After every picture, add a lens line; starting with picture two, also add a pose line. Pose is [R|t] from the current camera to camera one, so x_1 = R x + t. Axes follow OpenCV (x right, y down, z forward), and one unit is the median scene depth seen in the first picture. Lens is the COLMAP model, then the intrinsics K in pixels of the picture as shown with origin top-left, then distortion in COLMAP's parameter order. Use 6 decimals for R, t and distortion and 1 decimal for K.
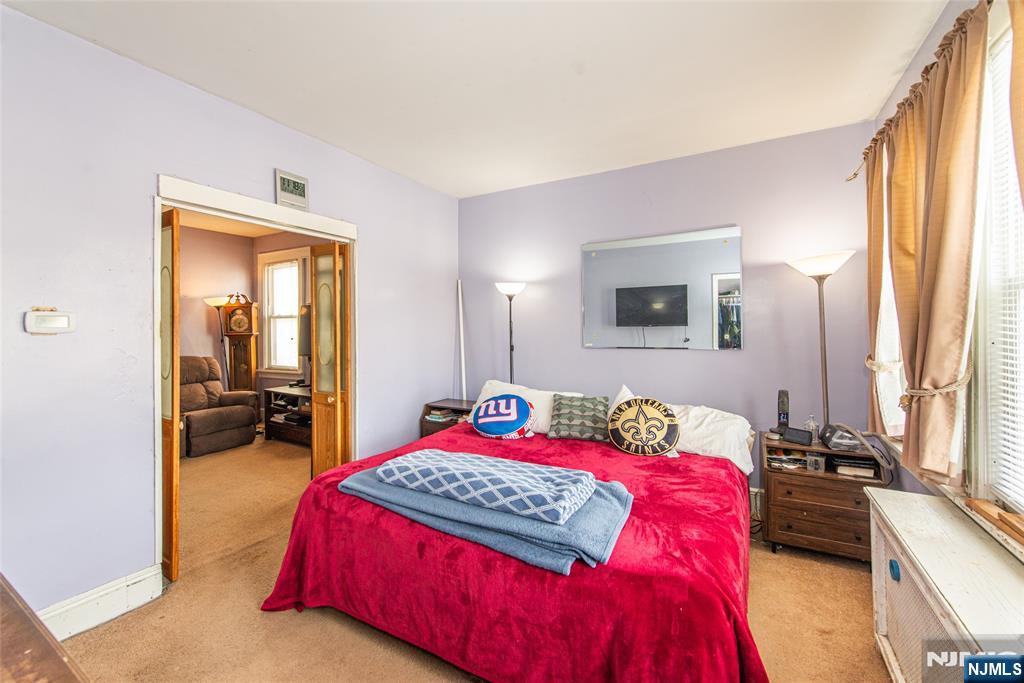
lens RADIAL K [[419.8, 0, 502.3], [0, 419.8, 325.6], [0, 0, 1]] dist [0.003080, 0.000099]
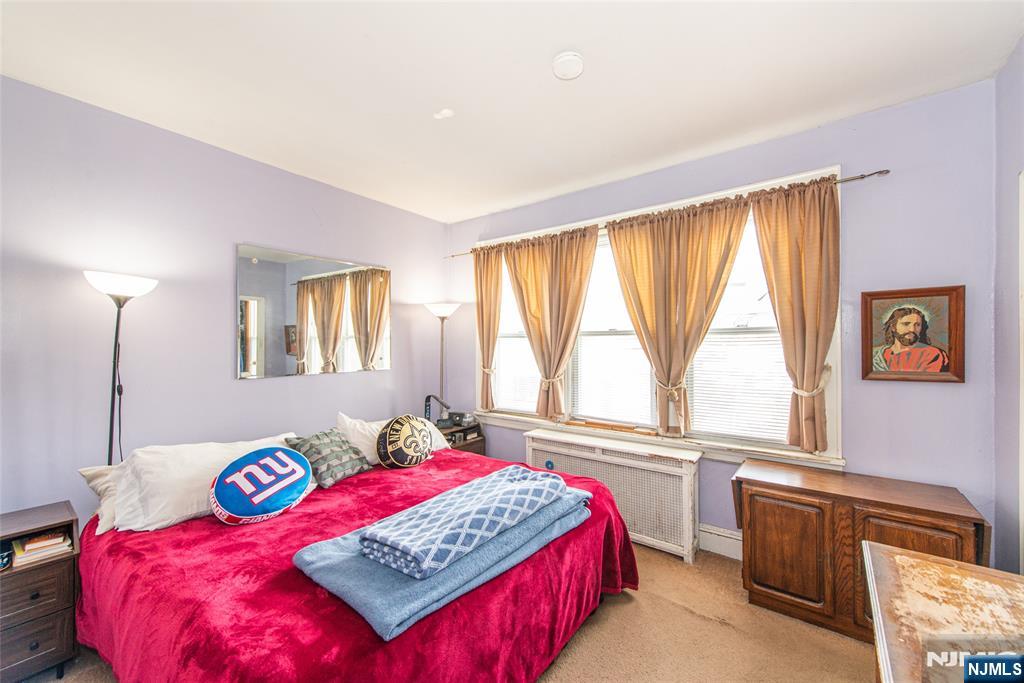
lens RADIAL K [[416.1, 0, 511.3], [0, 416.1, 345.0], [0, 0, 1]] dist [0.012753, -0.000336]
pose [[0.113948, 0.006972, 0.993462, -0.750197], [0.007240, 0.999943, -0.007848, -0.002694], [-0.993460, 0.008087, 0.113891, 0.615125]]
